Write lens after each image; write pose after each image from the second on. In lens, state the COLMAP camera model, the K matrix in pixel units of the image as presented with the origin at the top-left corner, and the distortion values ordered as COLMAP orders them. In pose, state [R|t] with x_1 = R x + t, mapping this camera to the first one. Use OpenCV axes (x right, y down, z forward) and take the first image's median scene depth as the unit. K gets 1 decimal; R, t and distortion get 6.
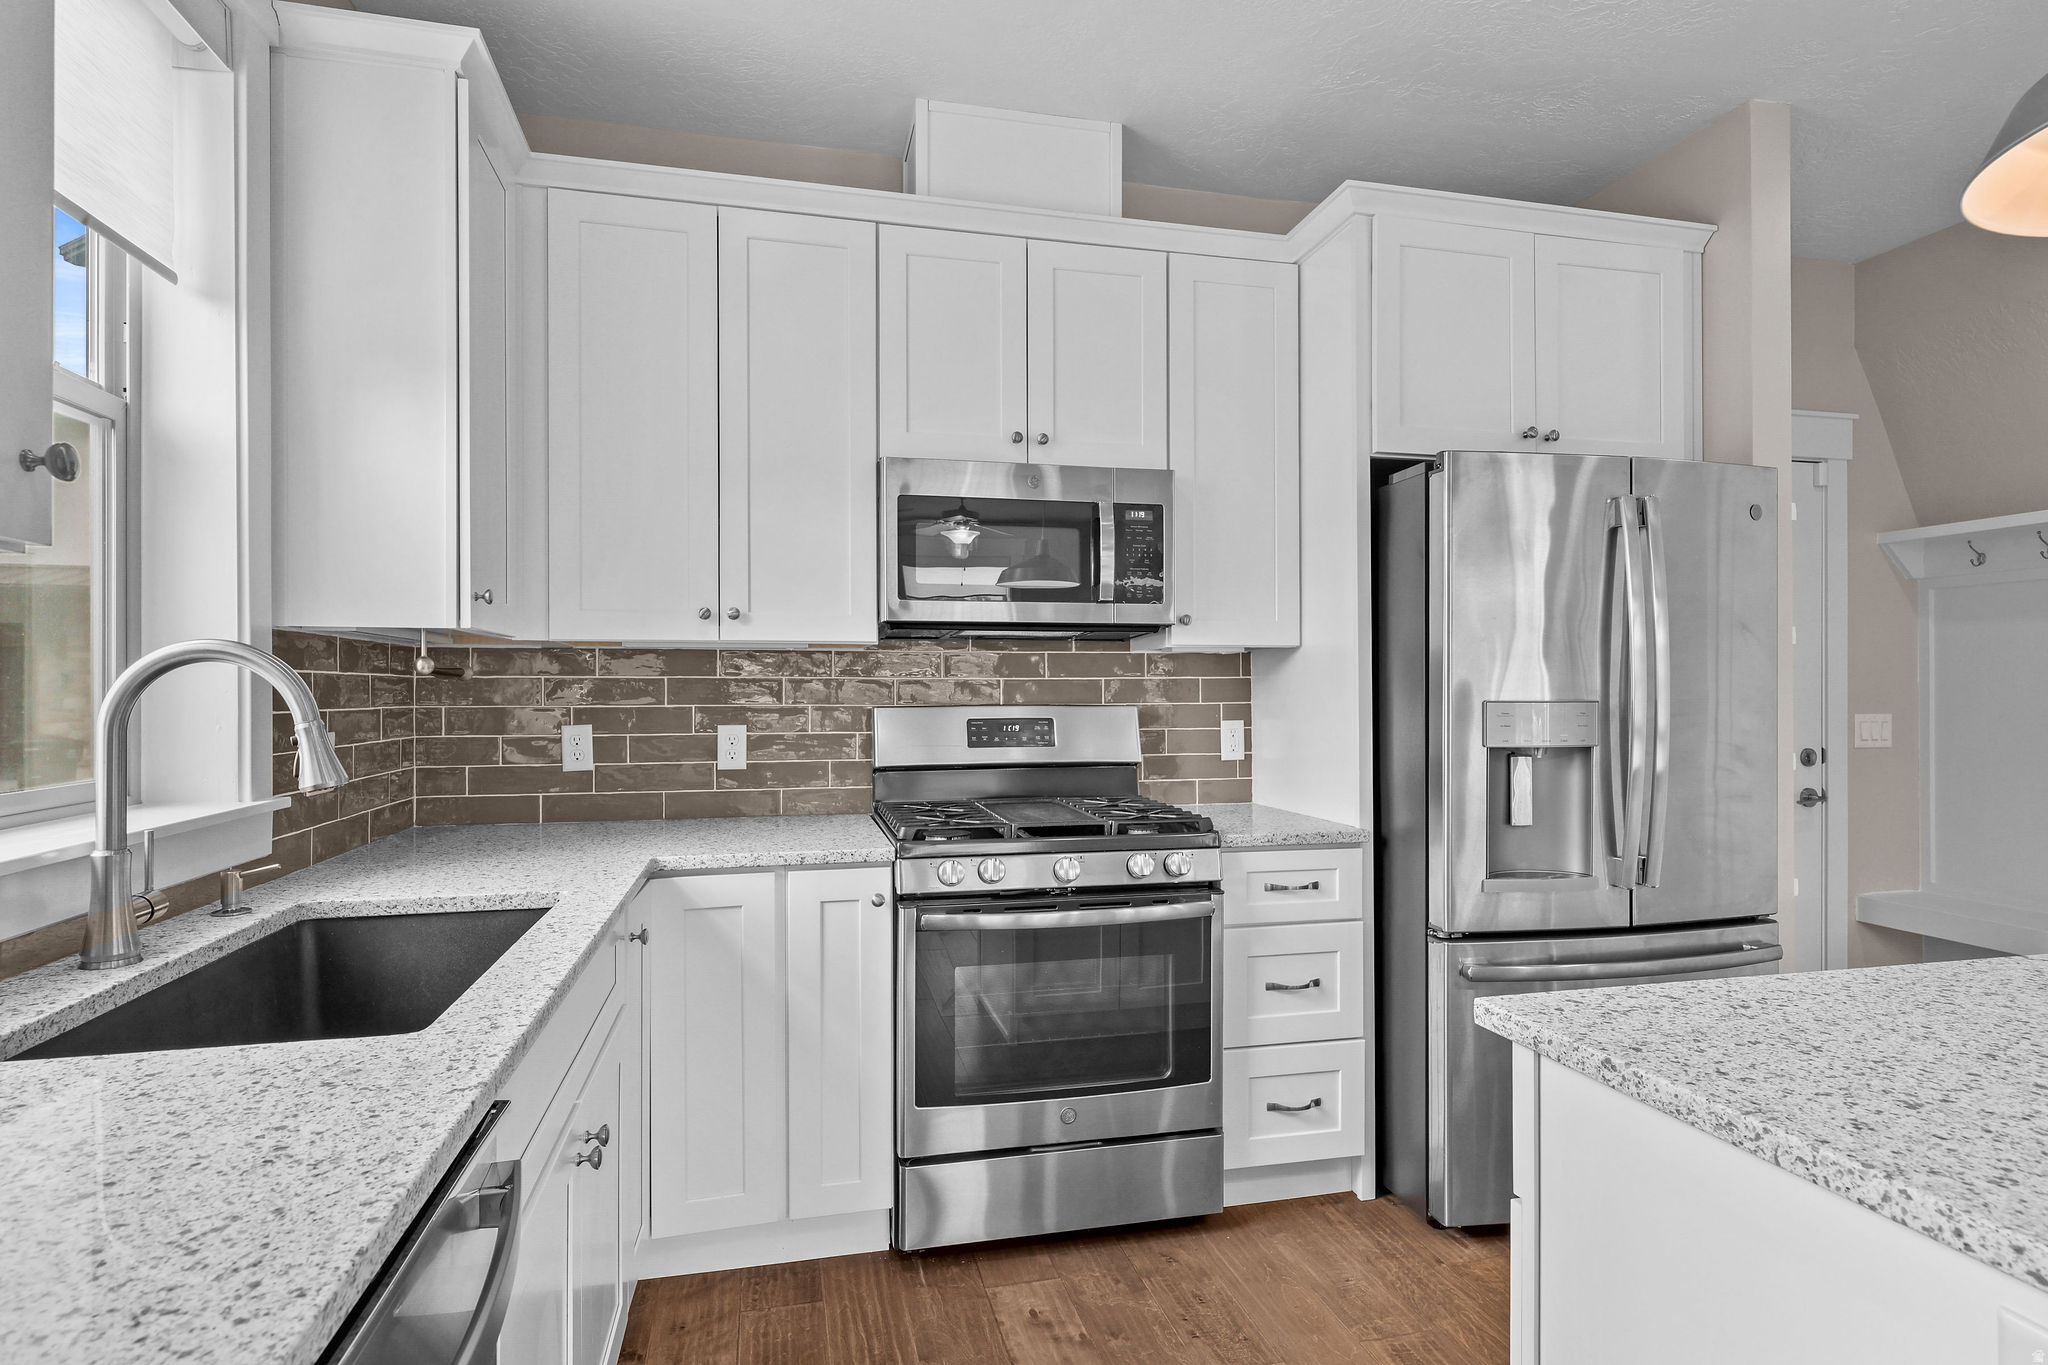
lens RADIAL K [[1054.2, 0, 1030.5], [0, 1054.2, 686.0], [0, 0, 1]] dist [0.002286, -0.000967]
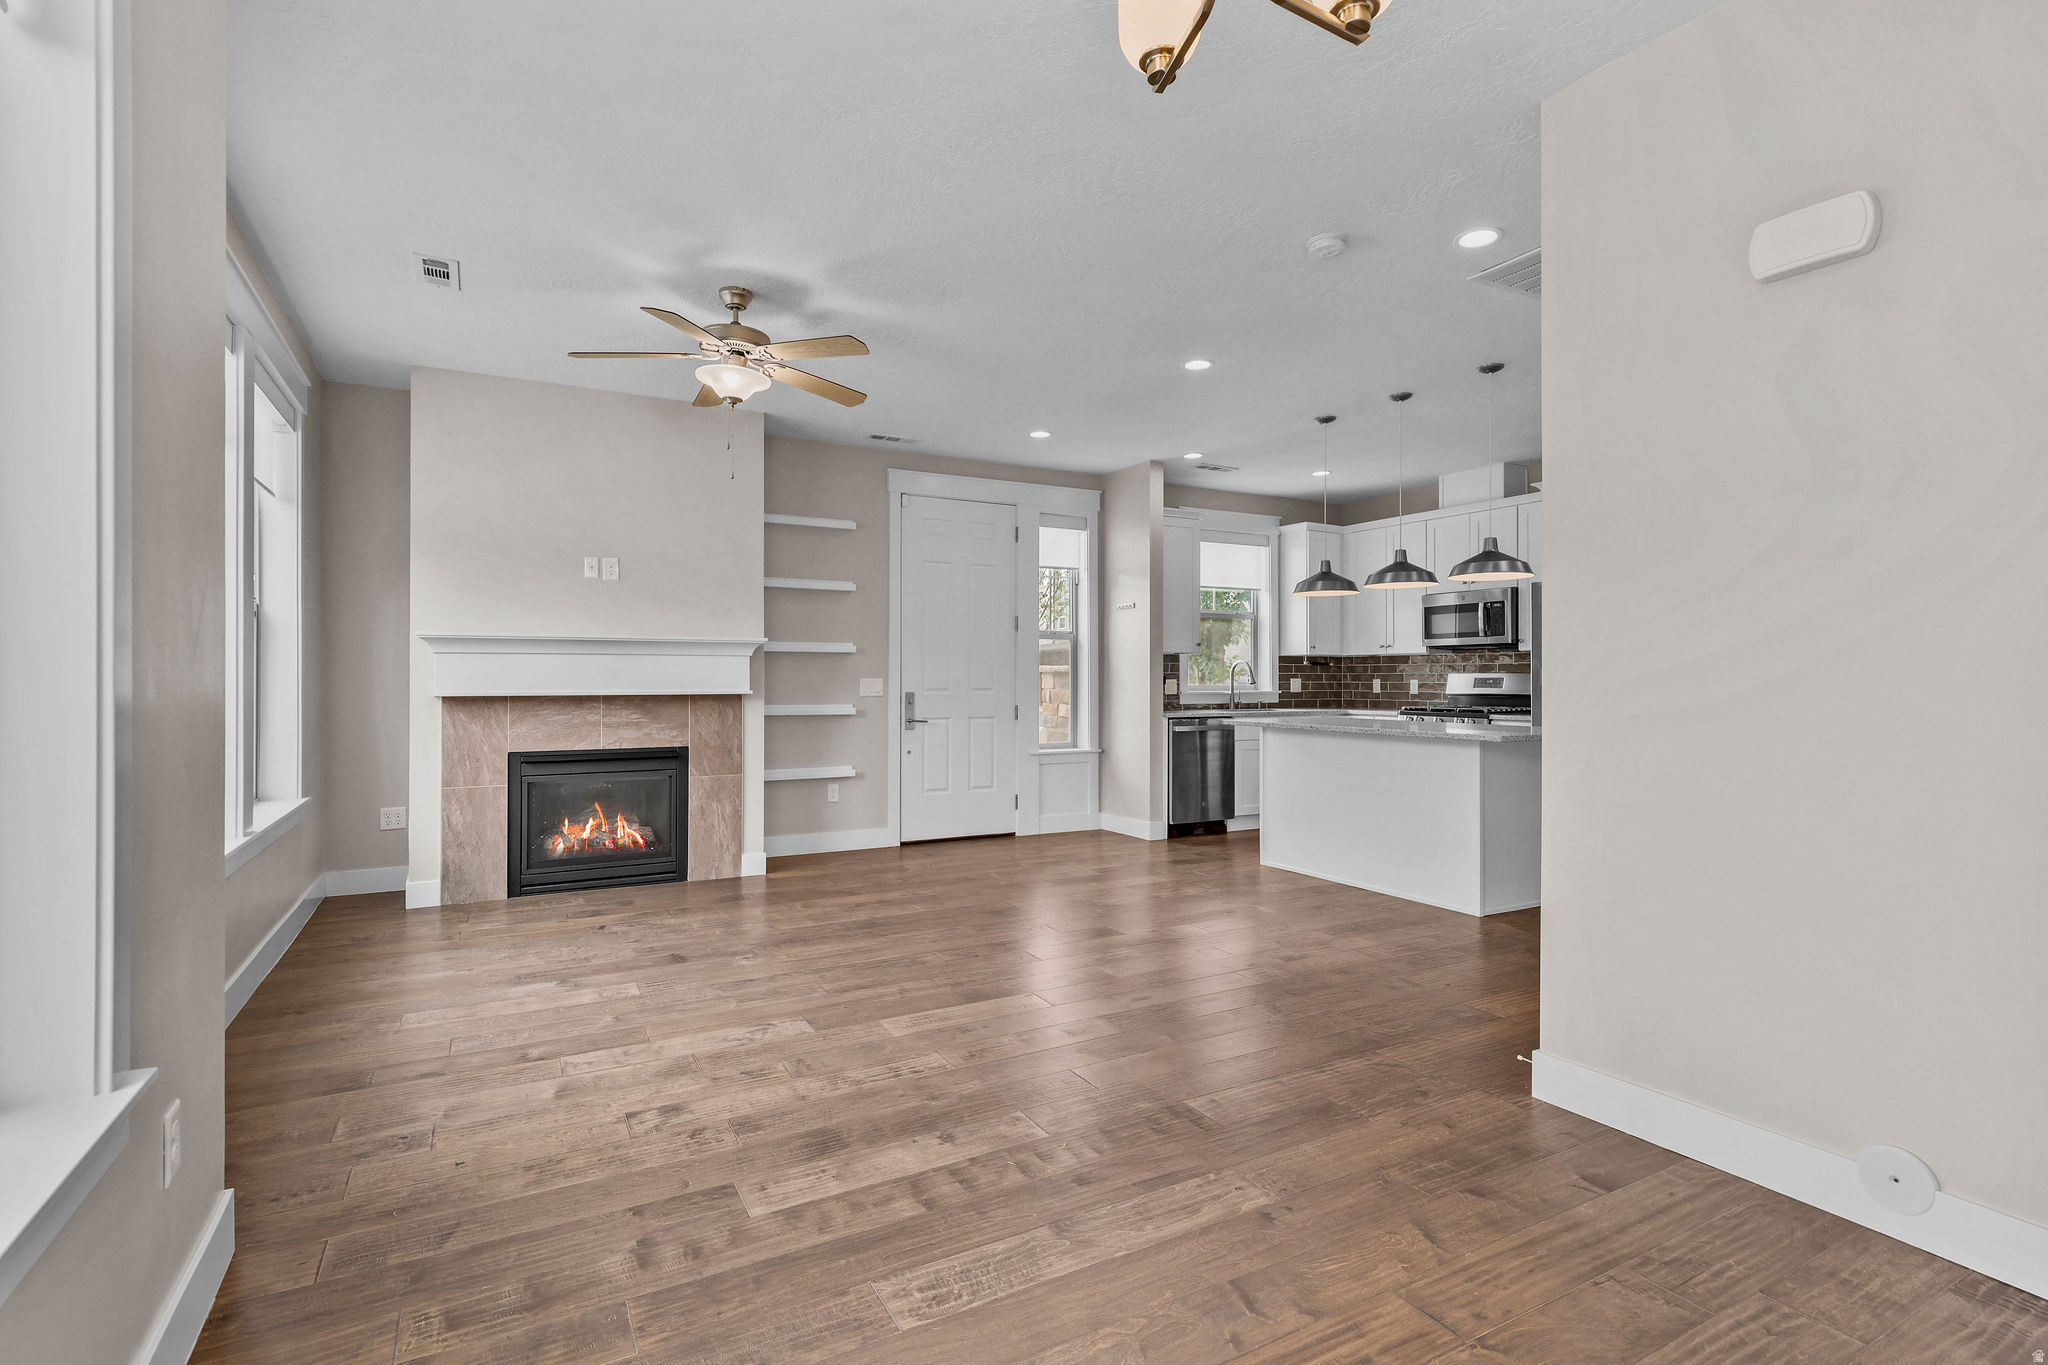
lens RADIAL K [[980.4, 0, 1014.9], [0, 980.4, 680.3], [0, 0, 1]] dist [0.008737, -0.002799]
pose [[0.263239, 0.001528, -0.964729, 2.311446], [0.001306, 0.999997, 0.001940, 0.033218], [0.964730, -0.001771, 0.263237, -0.946816]]
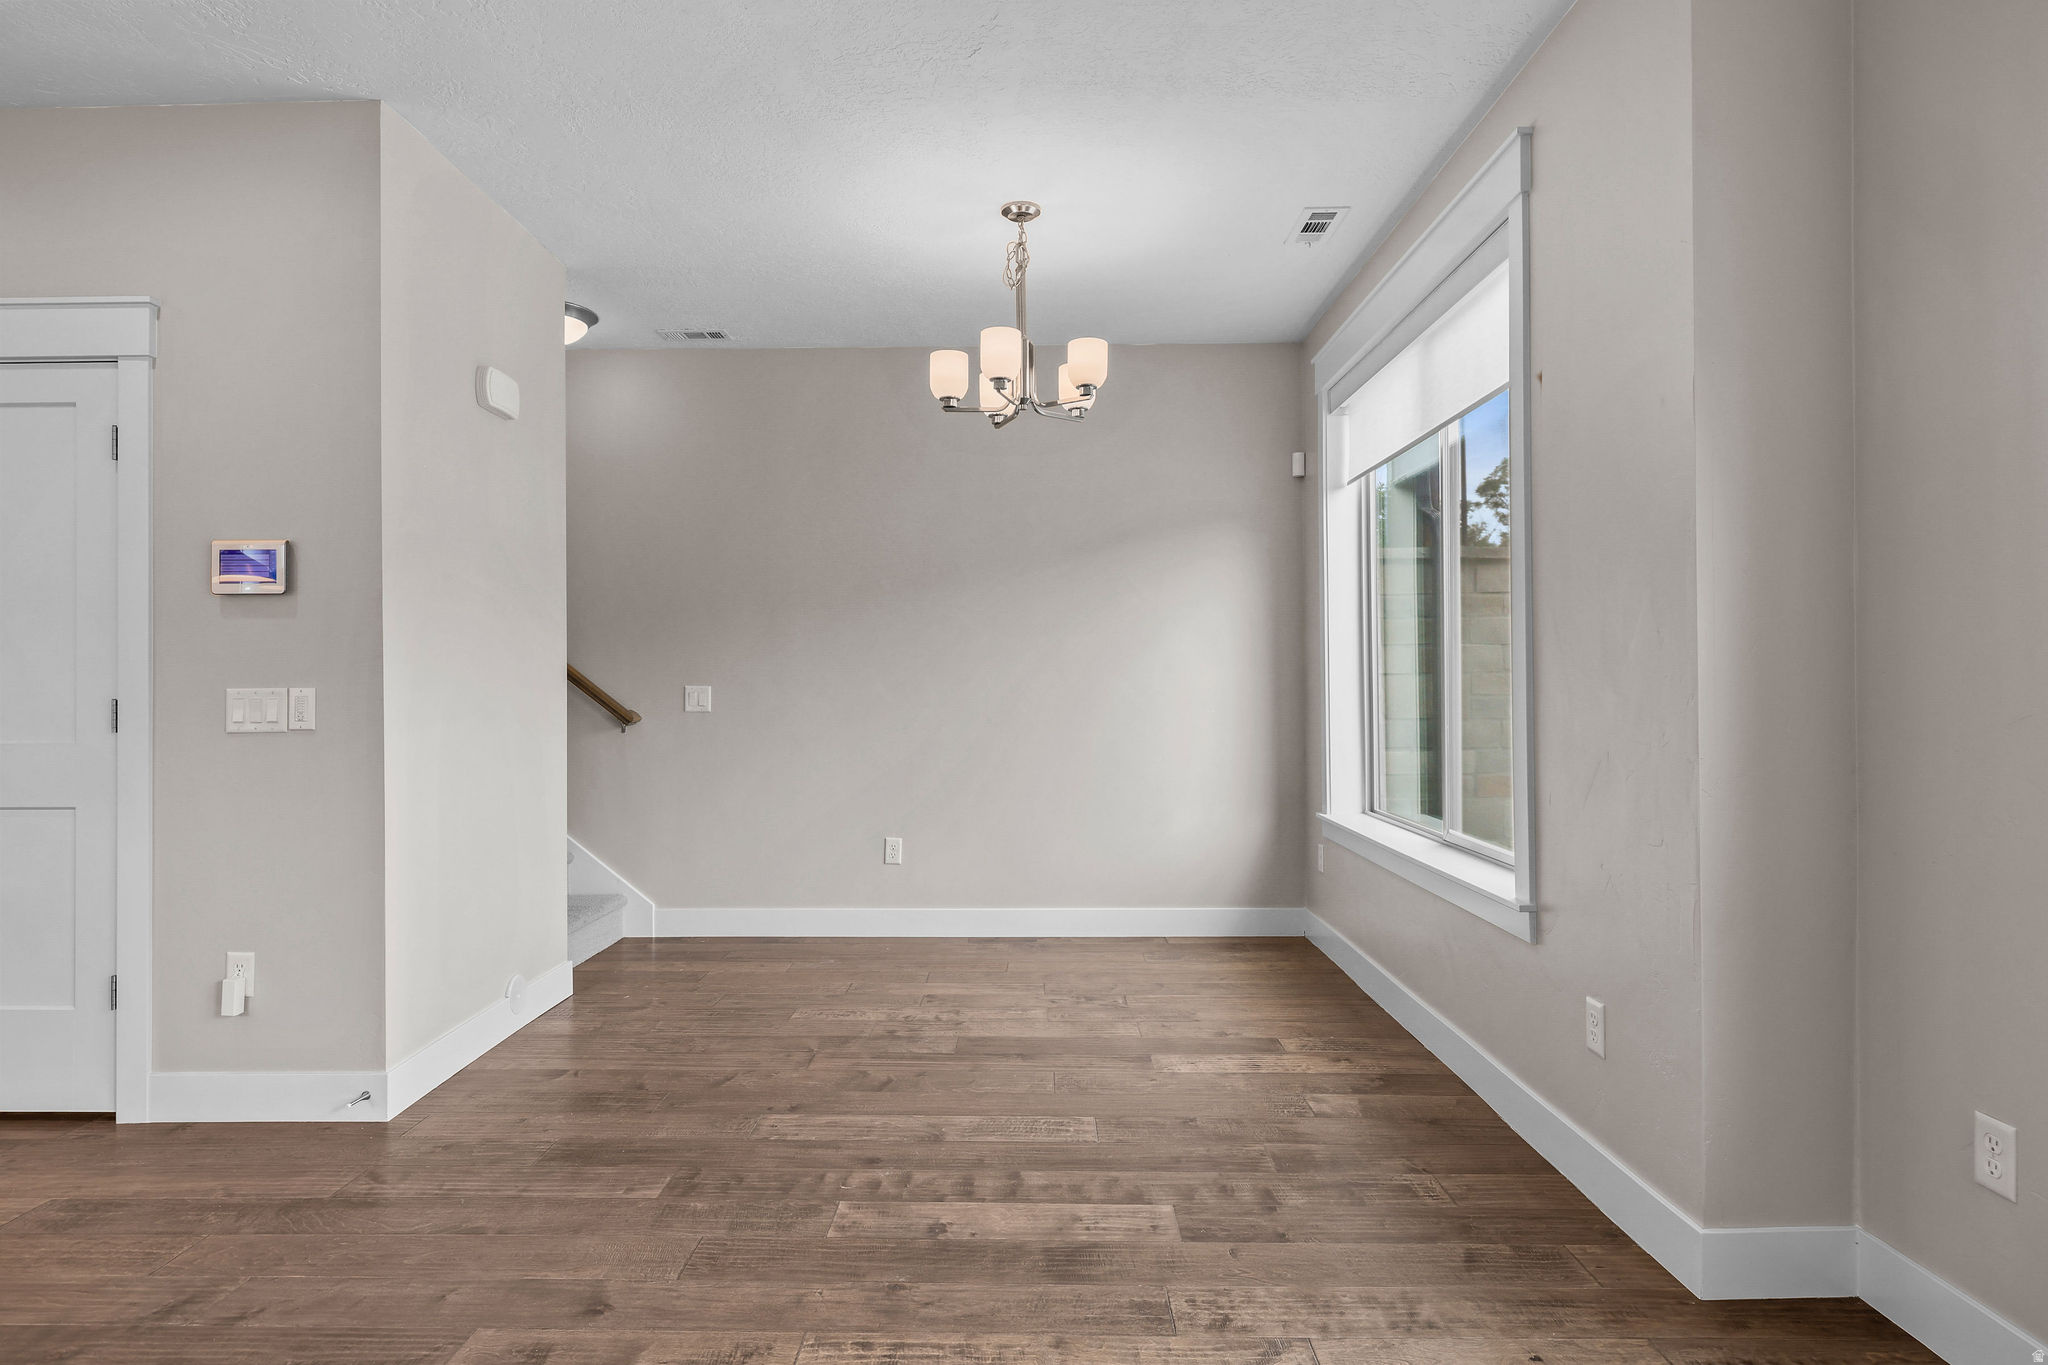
lens RADIAL K [[1093.3, 0, 1009.9], [0, 1093.3, 682.2], [0, 0, 1]] dist [-0.001602, 0.001674]
pose [[0.248267, 0.001206, 0.968691, 0.547320], [0.002612, 0.999995, -0.001914, 0.029546], [-0.968688, 0.003006, 0.248263, -1.042205]]
